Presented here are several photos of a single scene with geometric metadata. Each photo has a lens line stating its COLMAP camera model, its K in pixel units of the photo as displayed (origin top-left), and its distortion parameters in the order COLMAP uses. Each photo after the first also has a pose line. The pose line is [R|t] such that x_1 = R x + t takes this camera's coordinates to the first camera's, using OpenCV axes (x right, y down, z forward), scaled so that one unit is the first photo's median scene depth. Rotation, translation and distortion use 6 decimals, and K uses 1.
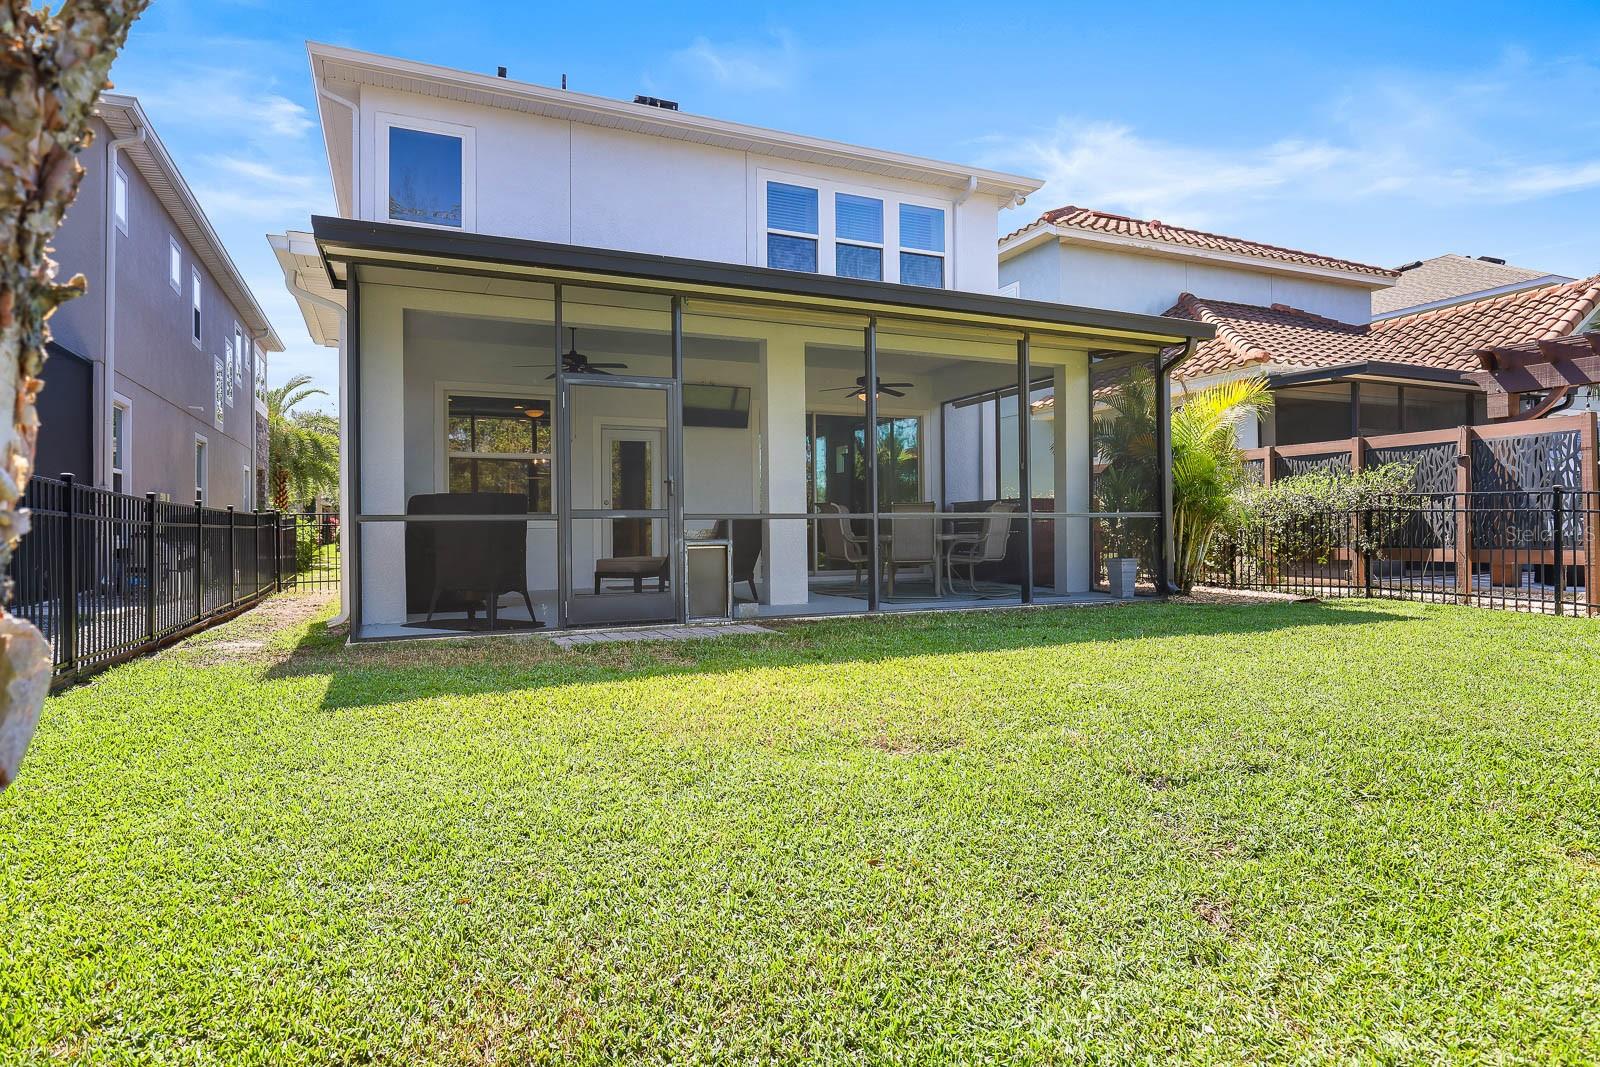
lens RADIAL K [[873.4, 0, 800.1], [0, 873.4, 502.8], [0, 0, 1]] dist [0.000756, 0.000026]
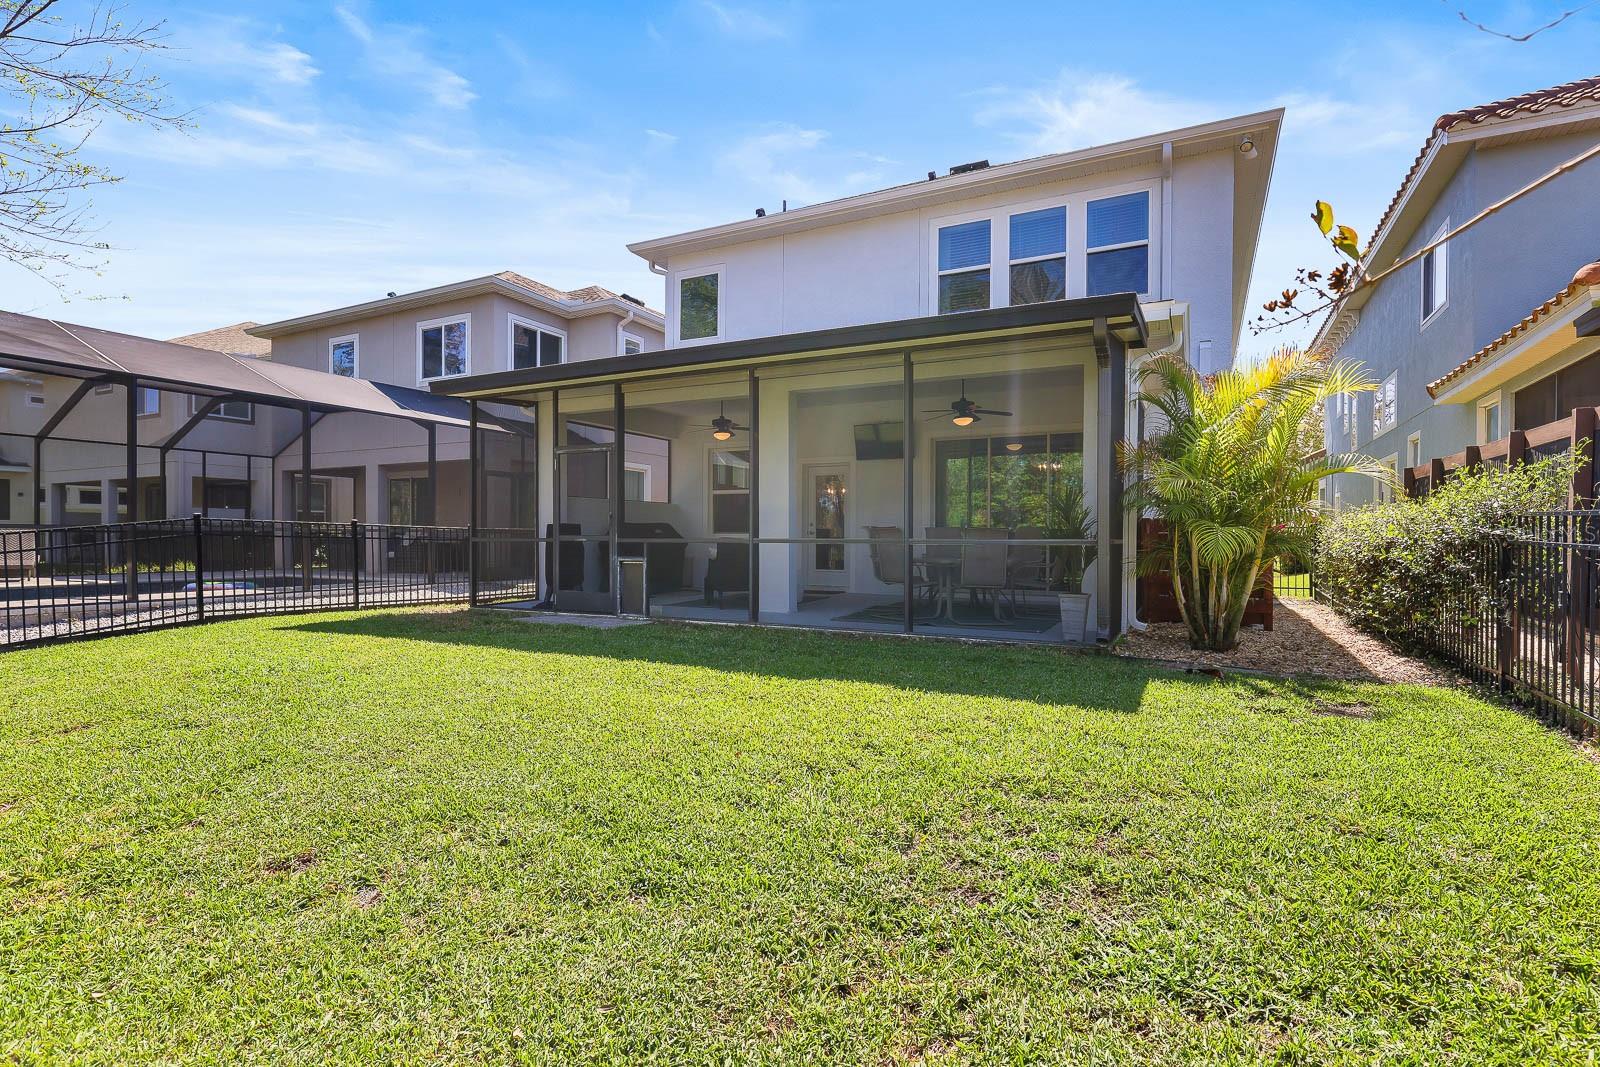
lens RADIAL K [[793.7, 0, 800.0], [0, 793.7, 533.5], [0, 0, 1]] dist [-0.000002, -0.000114]
pose [[0.604401, 0.004526, -0.796668, 0.644088], [-0.003102, 0.999990, 0.003328, -0.001235], [0.796675, 0.000459, 0.604408, 0.290231]]
